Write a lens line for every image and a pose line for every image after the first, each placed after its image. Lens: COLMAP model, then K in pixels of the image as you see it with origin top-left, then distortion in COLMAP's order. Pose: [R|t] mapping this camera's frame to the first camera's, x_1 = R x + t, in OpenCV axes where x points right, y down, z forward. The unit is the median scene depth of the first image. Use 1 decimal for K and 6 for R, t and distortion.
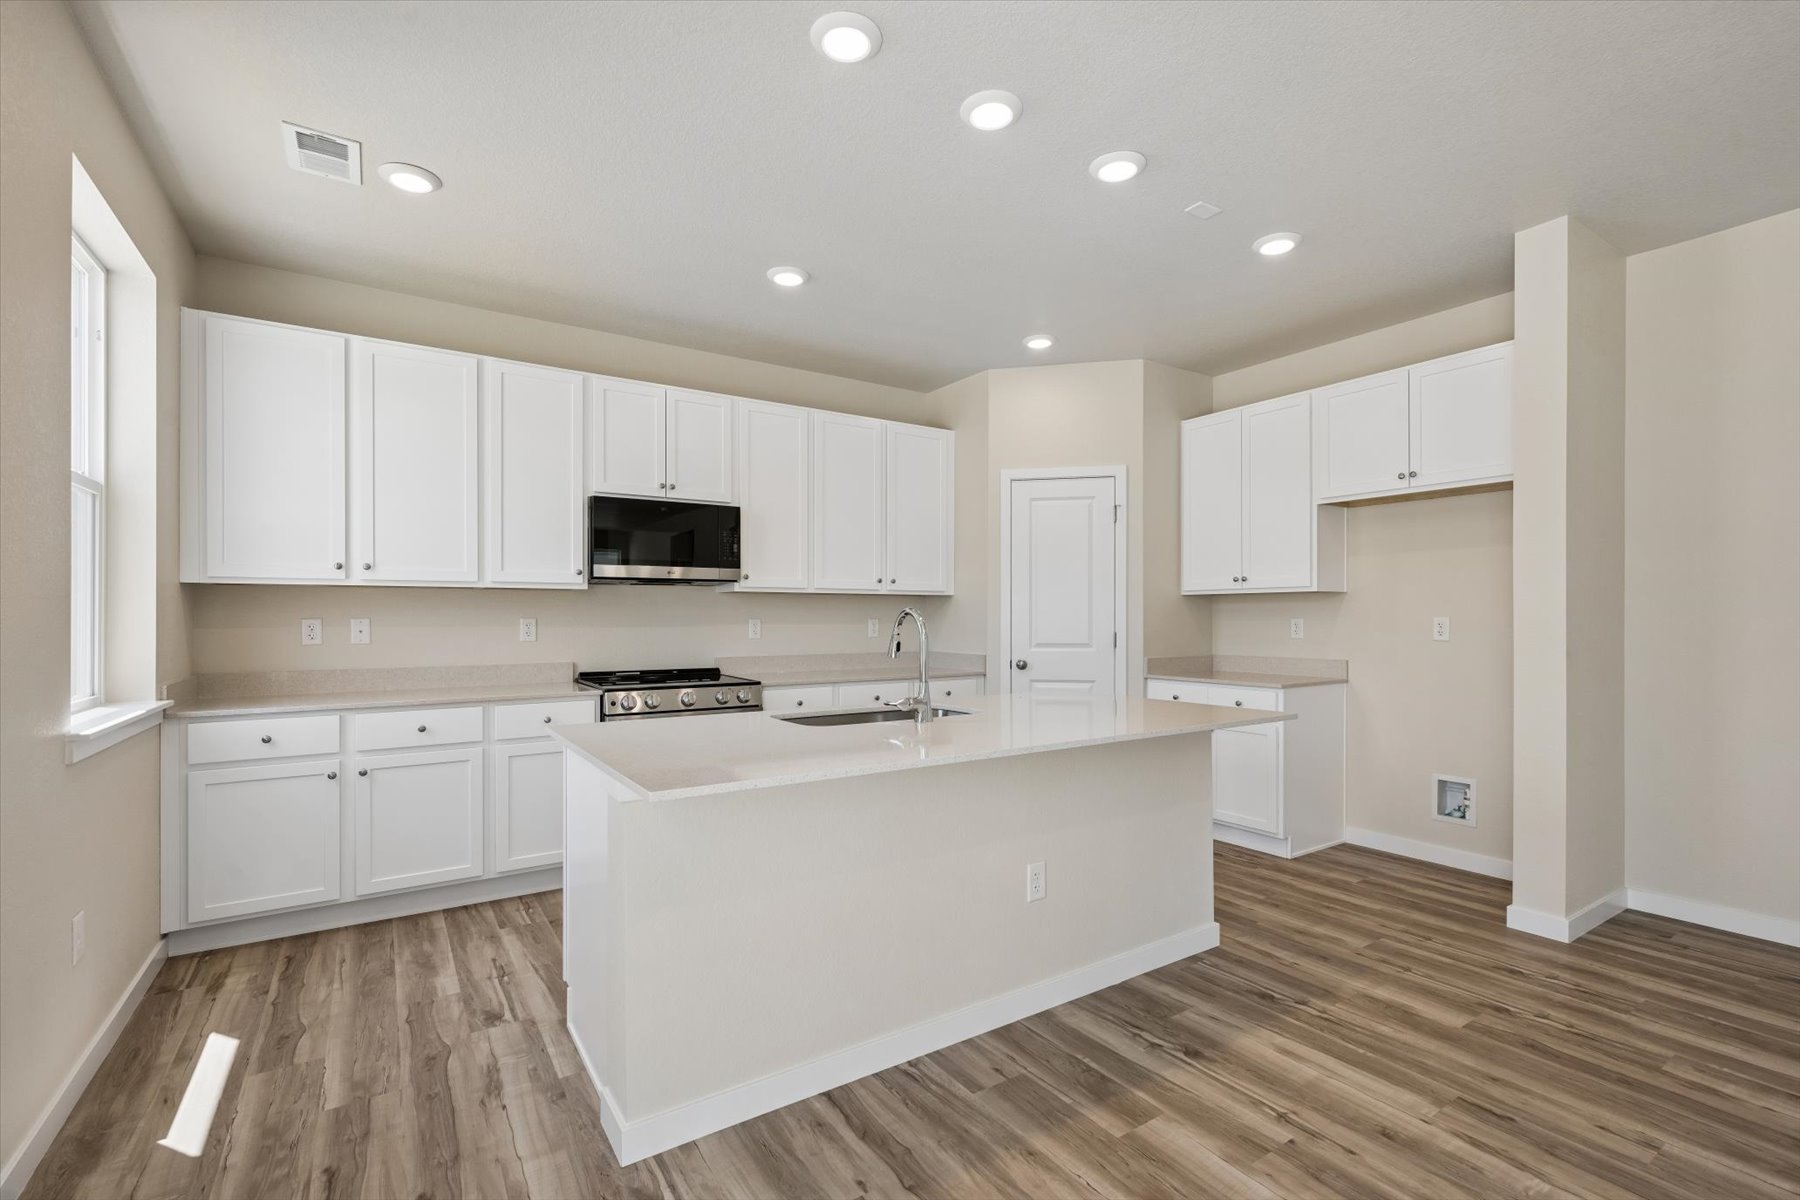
lens RADIAL K [[794.9, 0, 905.1], [0, 794.9, 618.5], [0, 0, 1]] dist [0.000723, -0.000026]
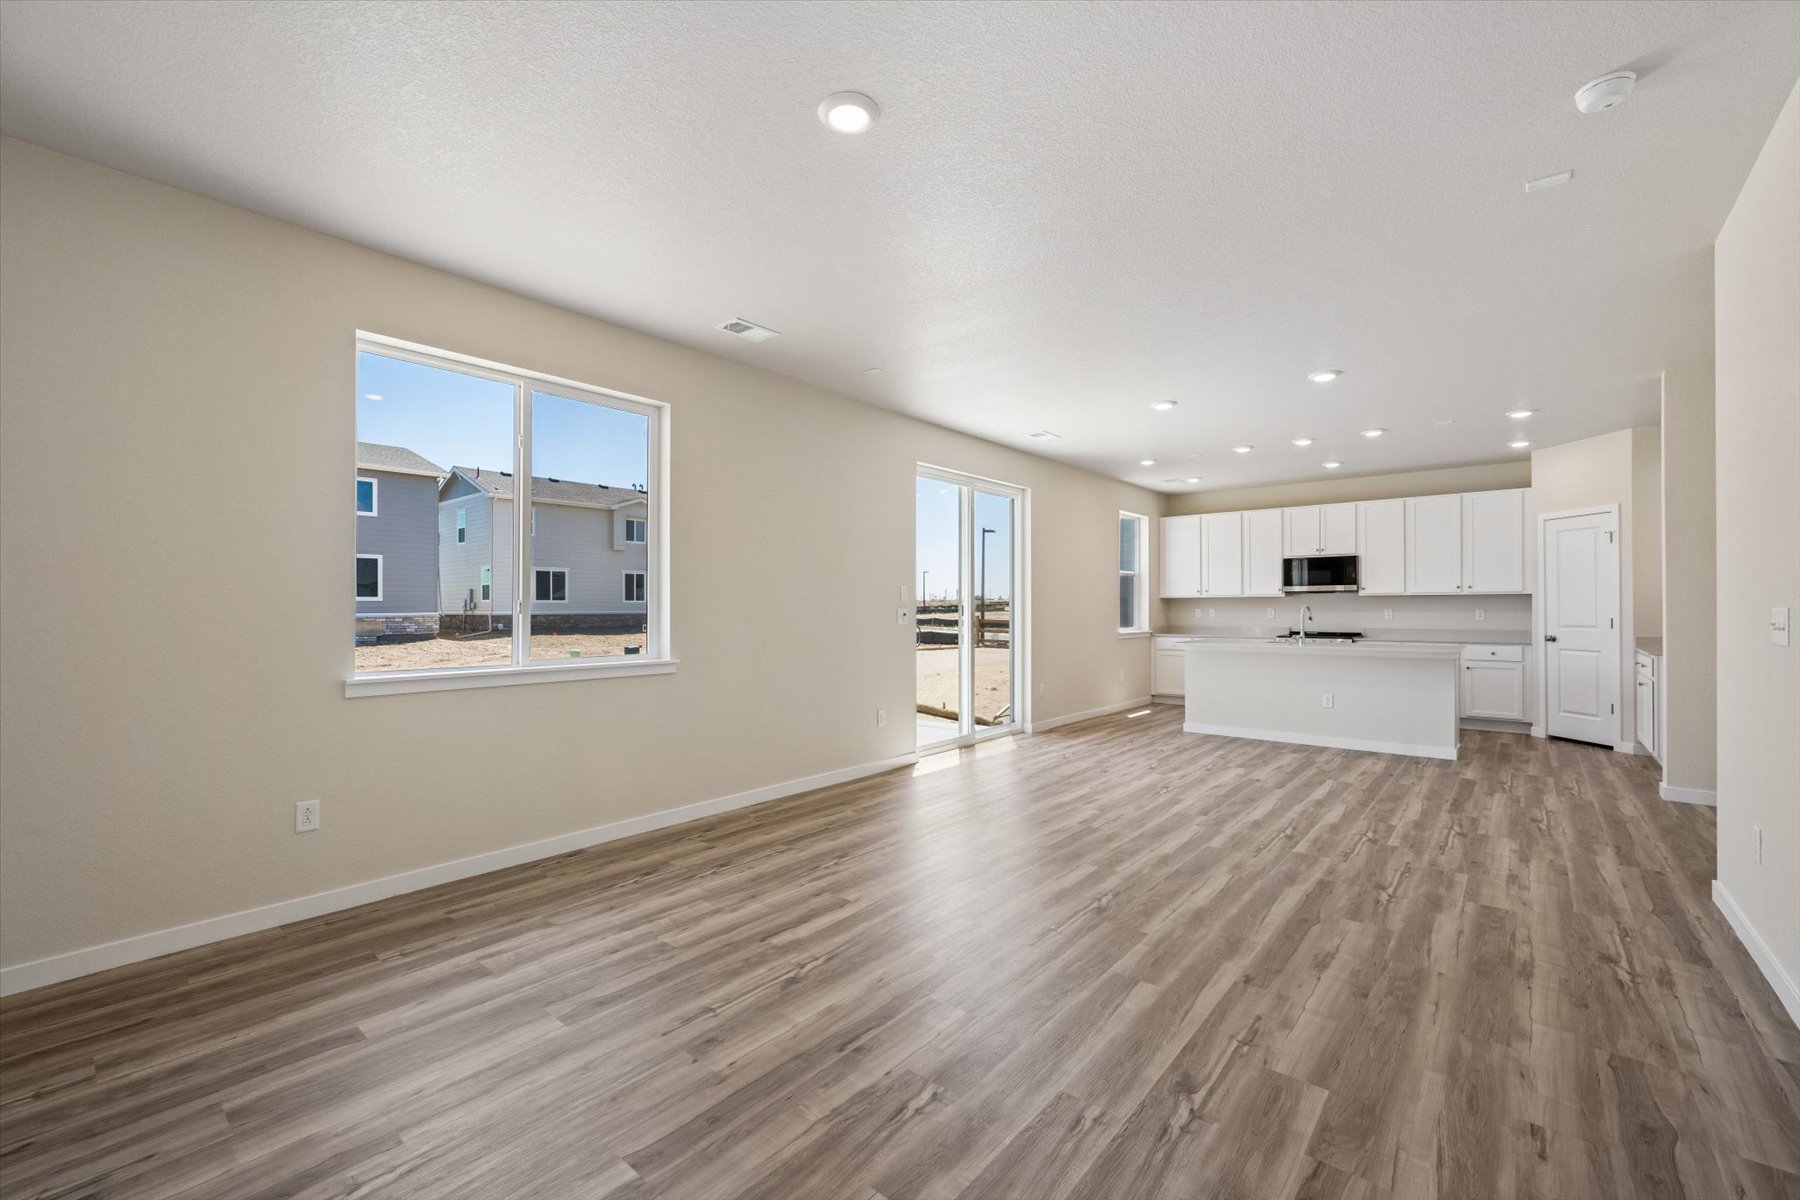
lens RADIAL K [[747.5, 0, 900.0], [0, 747.5, 600.0], [0, 0, 1]] dist [0.001481, -0.000085]
pose [[0.282951, -0.010861, -0.959073, 1.540629], [-0.002370, 0.999925, -0.012023, 0.004175], [0.959131, 0.005675, 0.282904, -0.819693]]
